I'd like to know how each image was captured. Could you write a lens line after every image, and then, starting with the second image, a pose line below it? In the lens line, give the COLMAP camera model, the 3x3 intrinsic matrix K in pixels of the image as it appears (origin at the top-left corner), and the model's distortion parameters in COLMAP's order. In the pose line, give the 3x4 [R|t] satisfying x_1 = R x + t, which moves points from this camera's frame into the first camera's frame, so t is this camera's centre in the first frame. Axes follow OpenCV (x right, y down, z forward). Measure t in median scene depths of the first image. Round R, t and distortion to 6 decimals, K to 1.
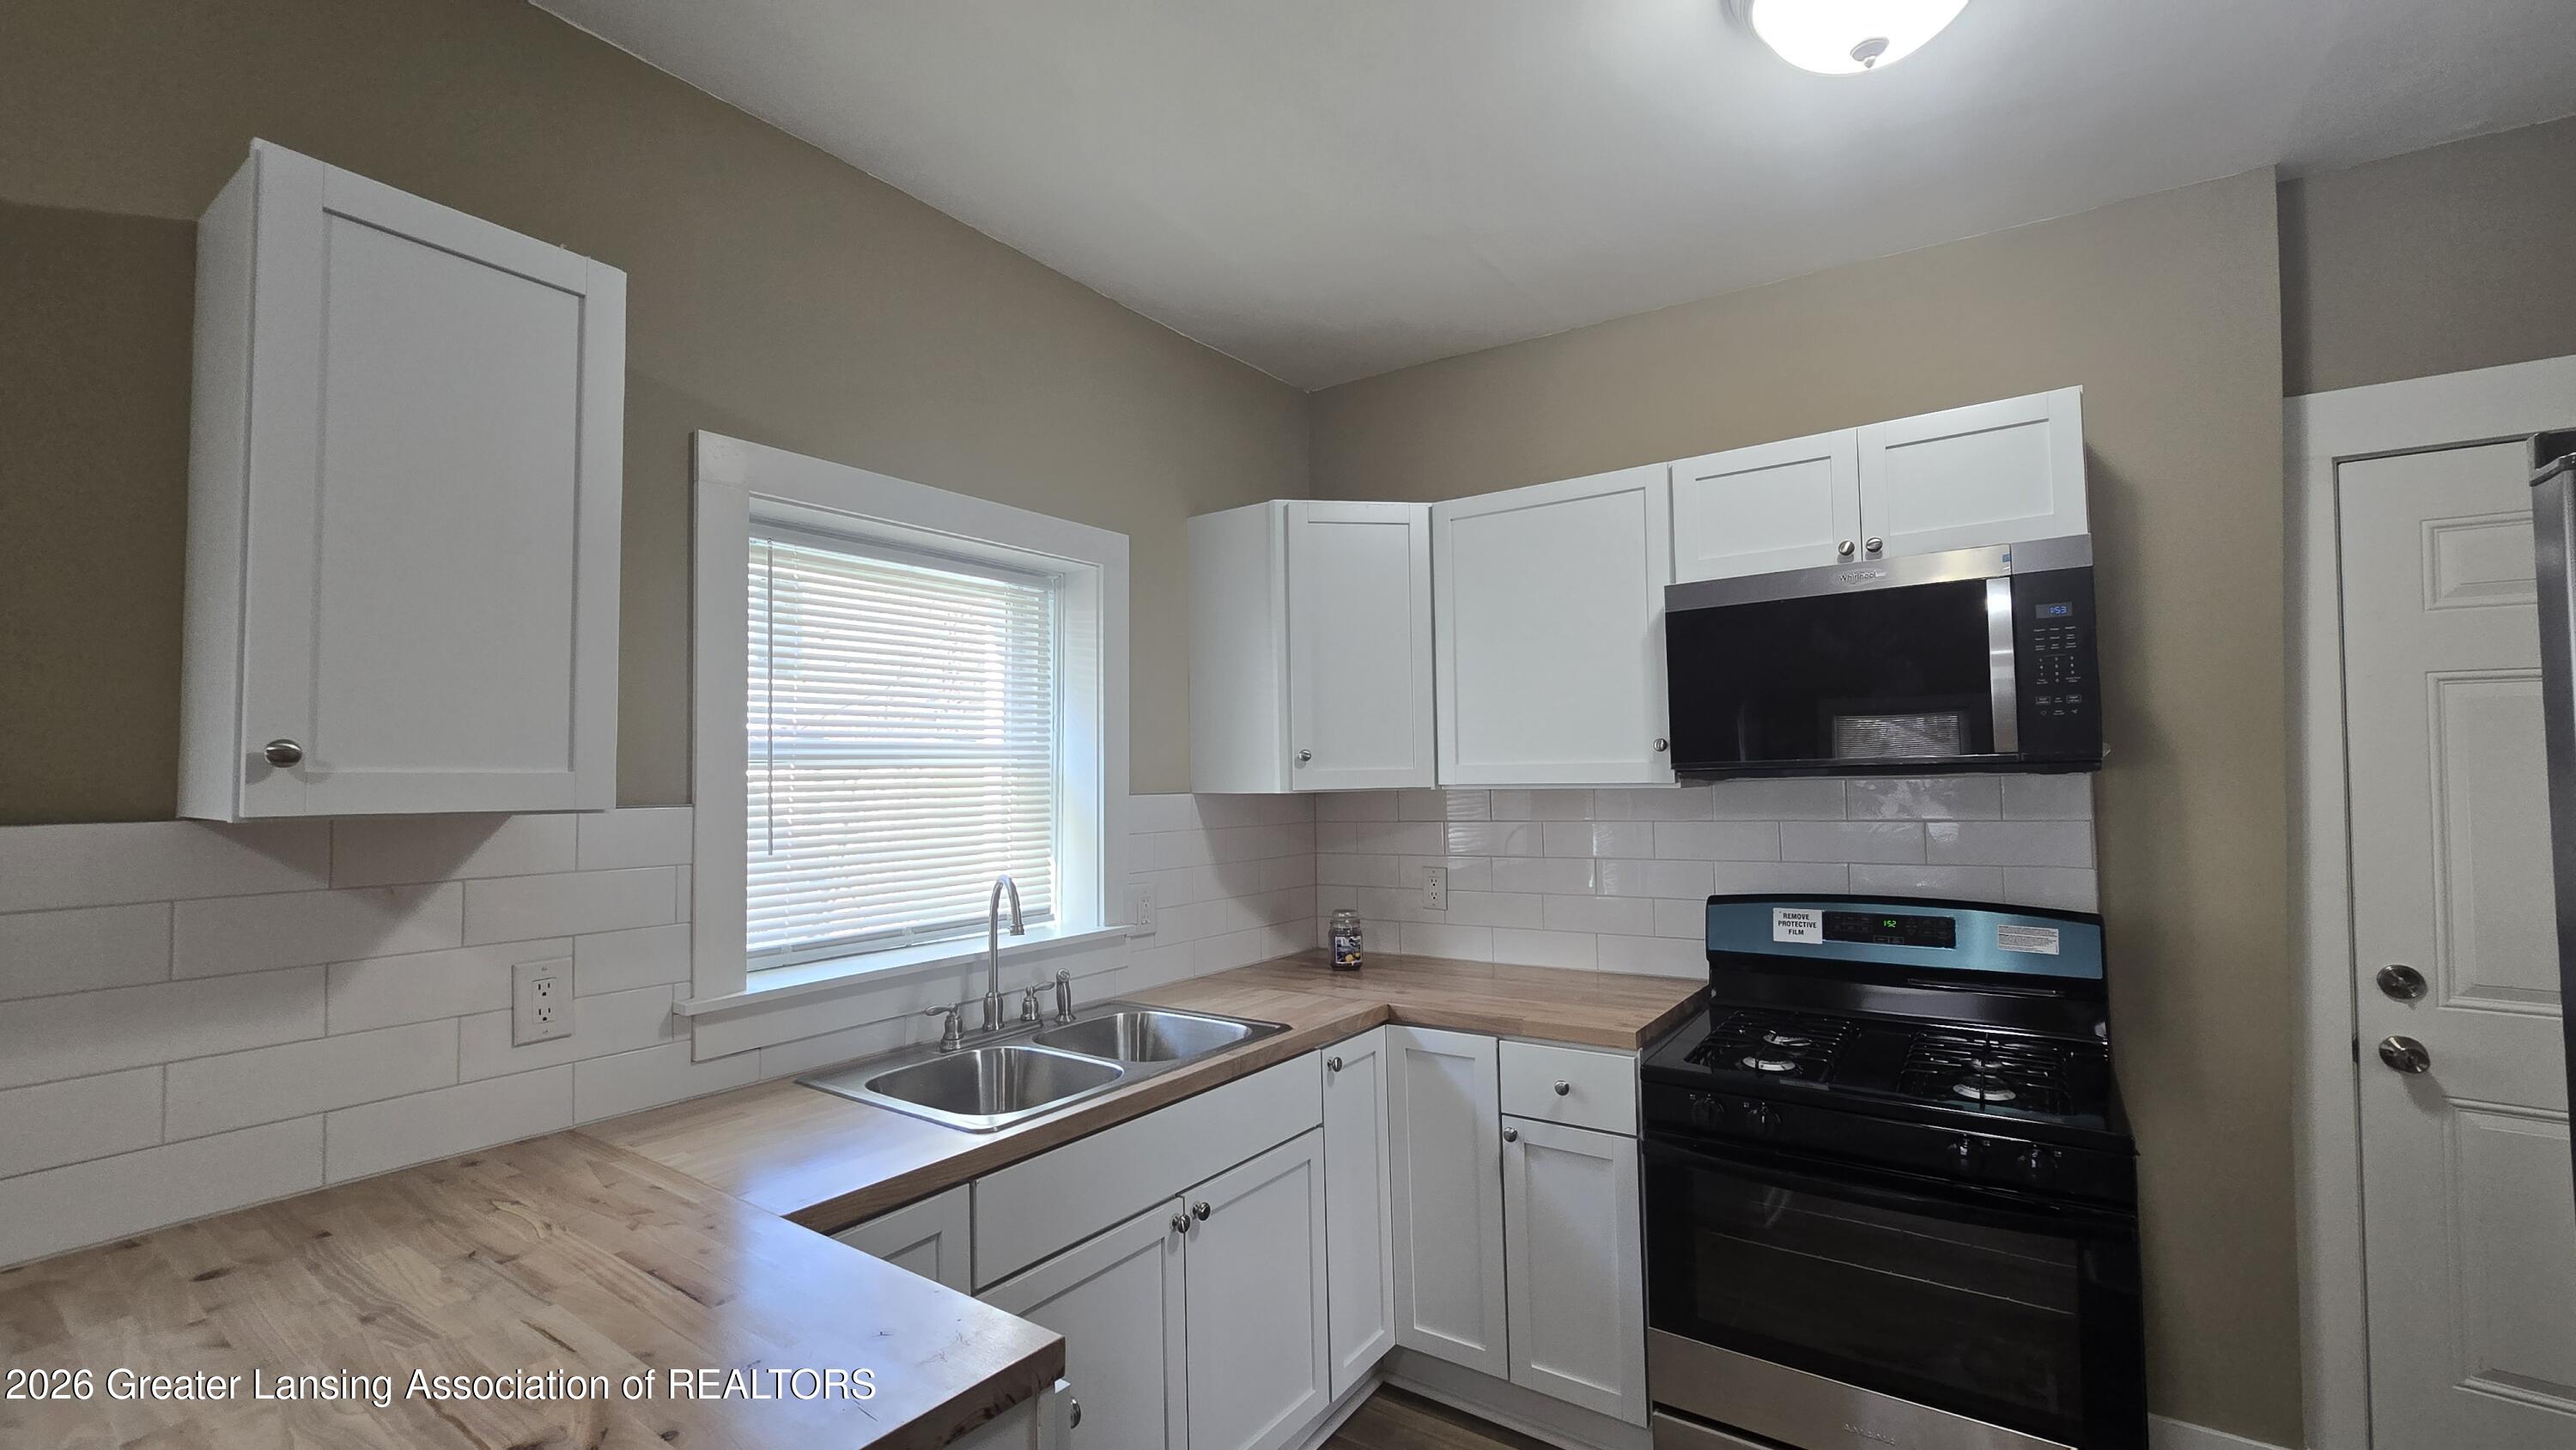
lens RADIAL K [[1054.9, 0, 1276.7], [0, 1054.9, 743.0], [0, 0, 1]] dist [-0.008181, 0.002048]
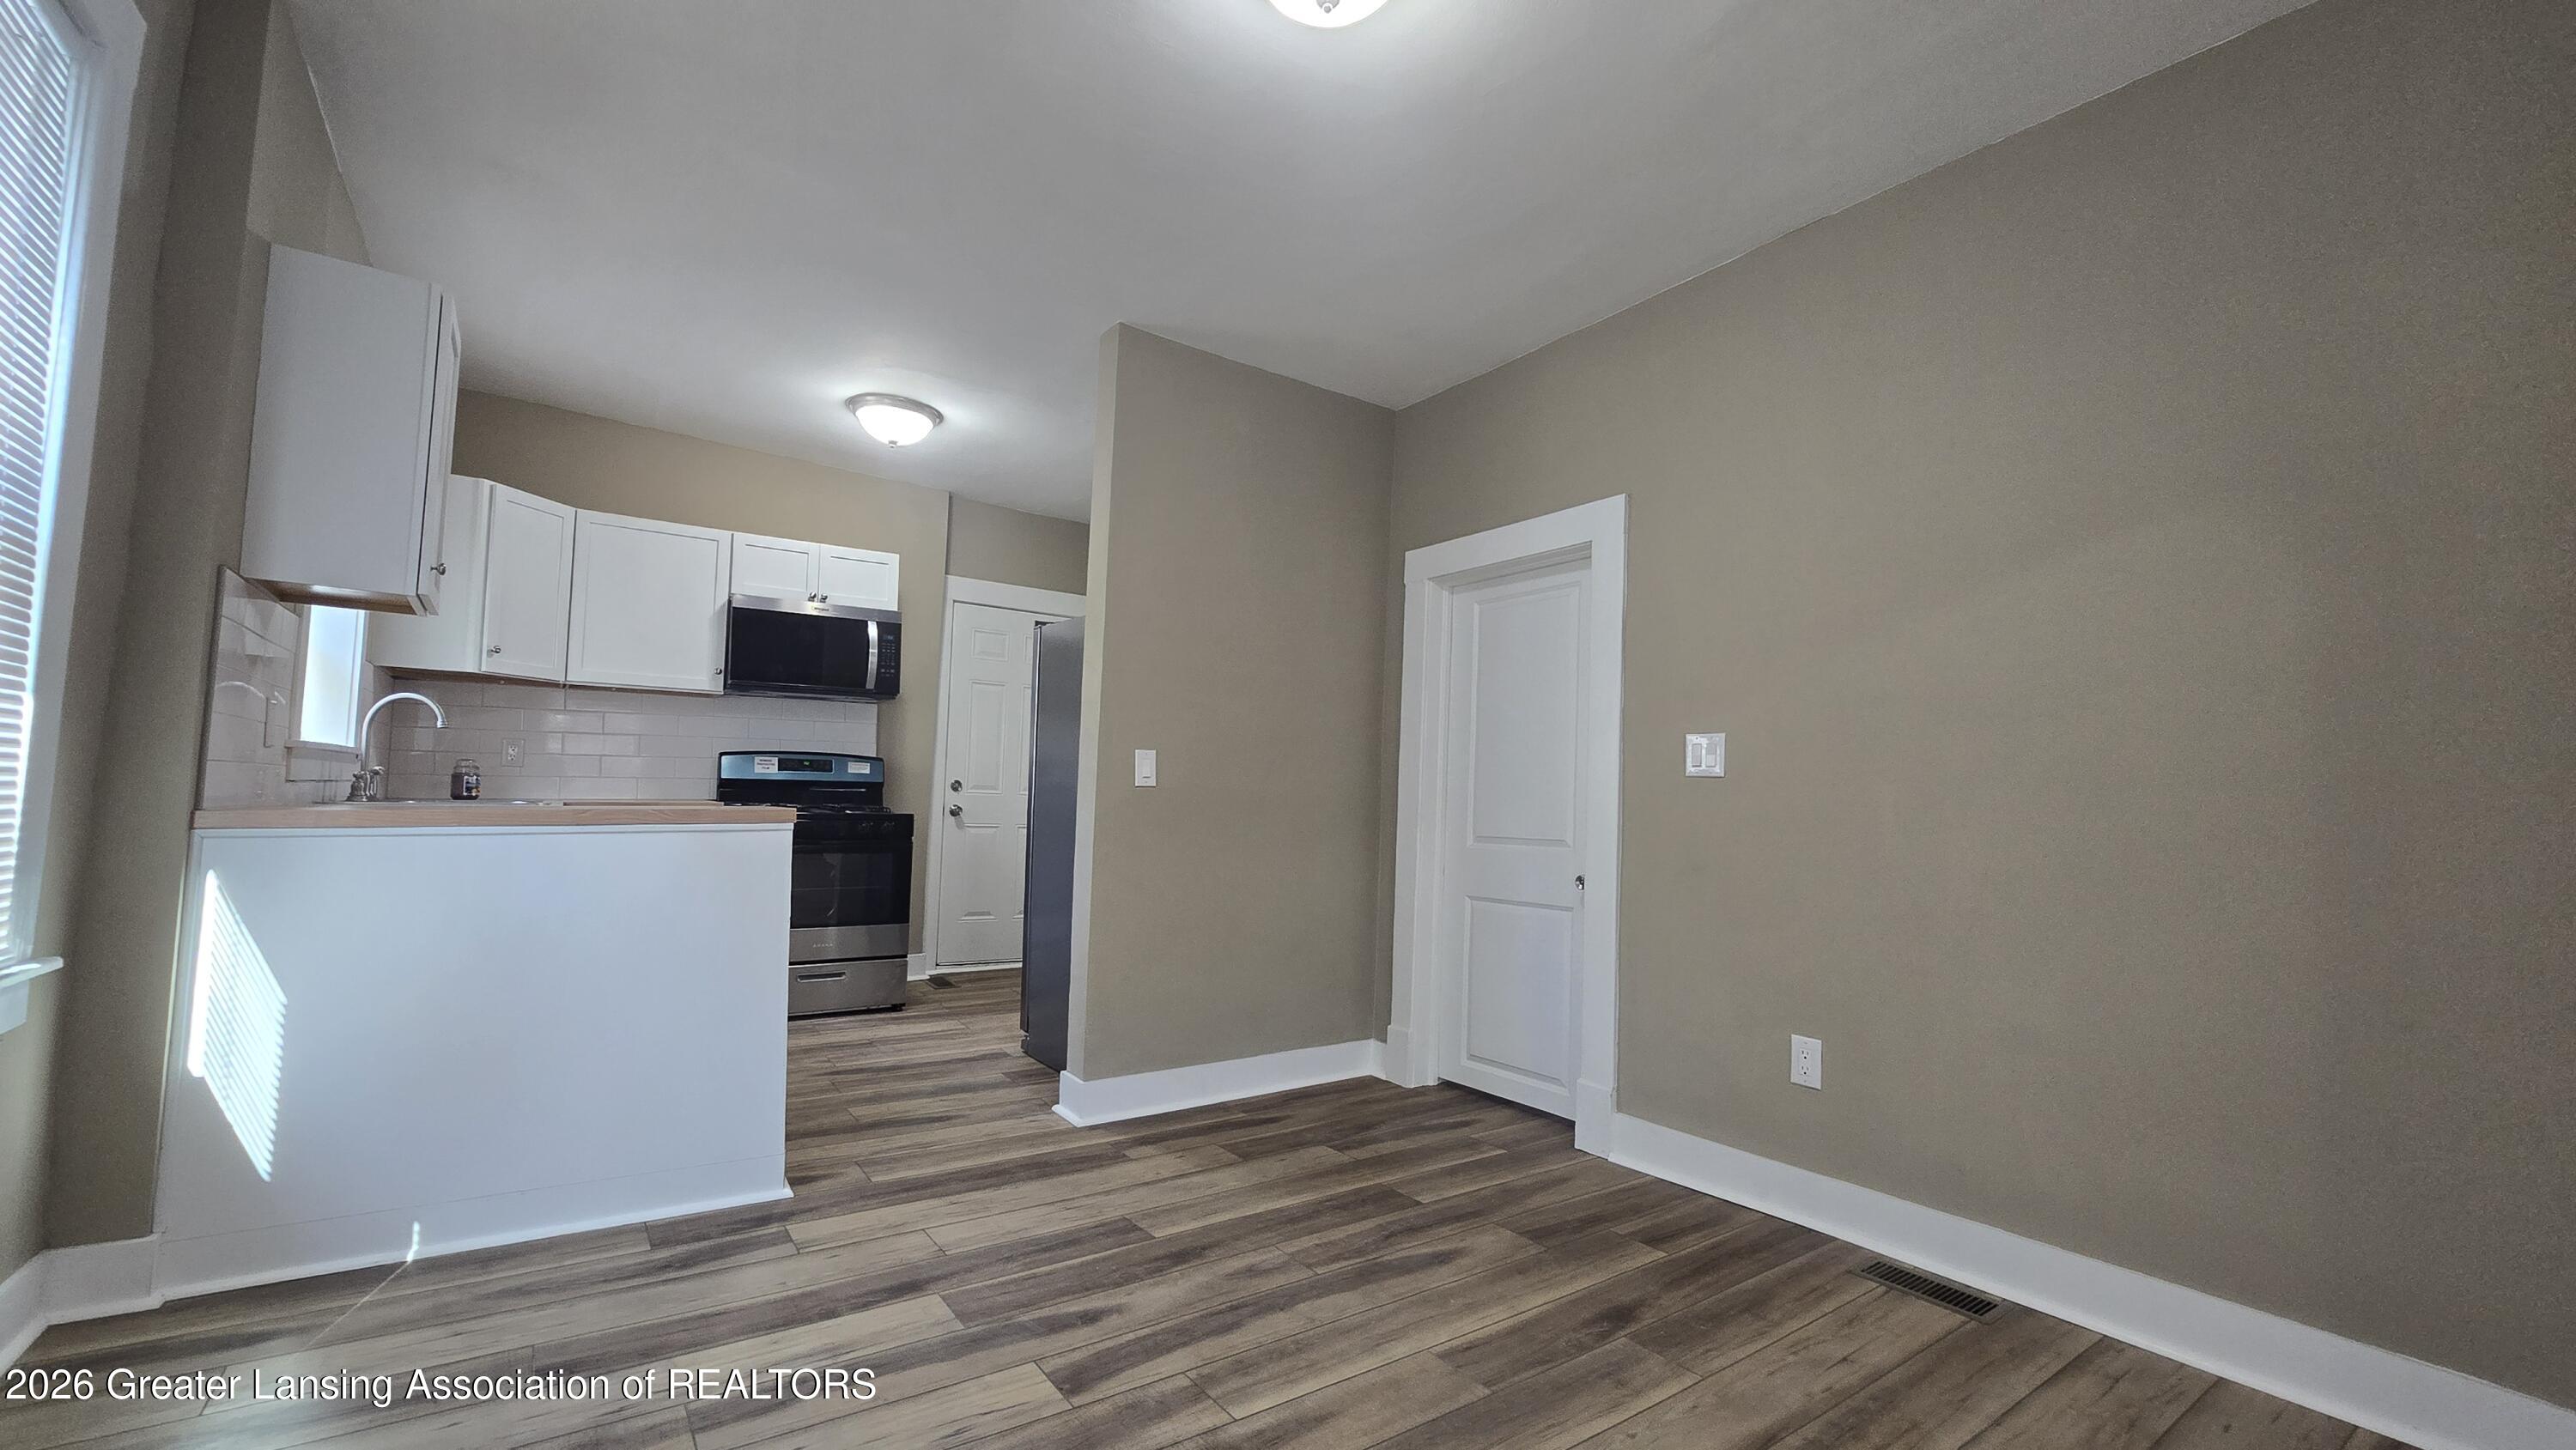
lens RADIAL K [[1054.9, 0, 1276.7], [0, 1054.9, 743.0], [0, 0, 1]] dist [-0.008181, 0.002048]
pose [[0.331624, 0.071920, 0.940666, -1.205467], [-0.057013, 0.996795, -0.056112, 0.198300], [-0.941687, -0.035022, 0.334662, -0.698902]]
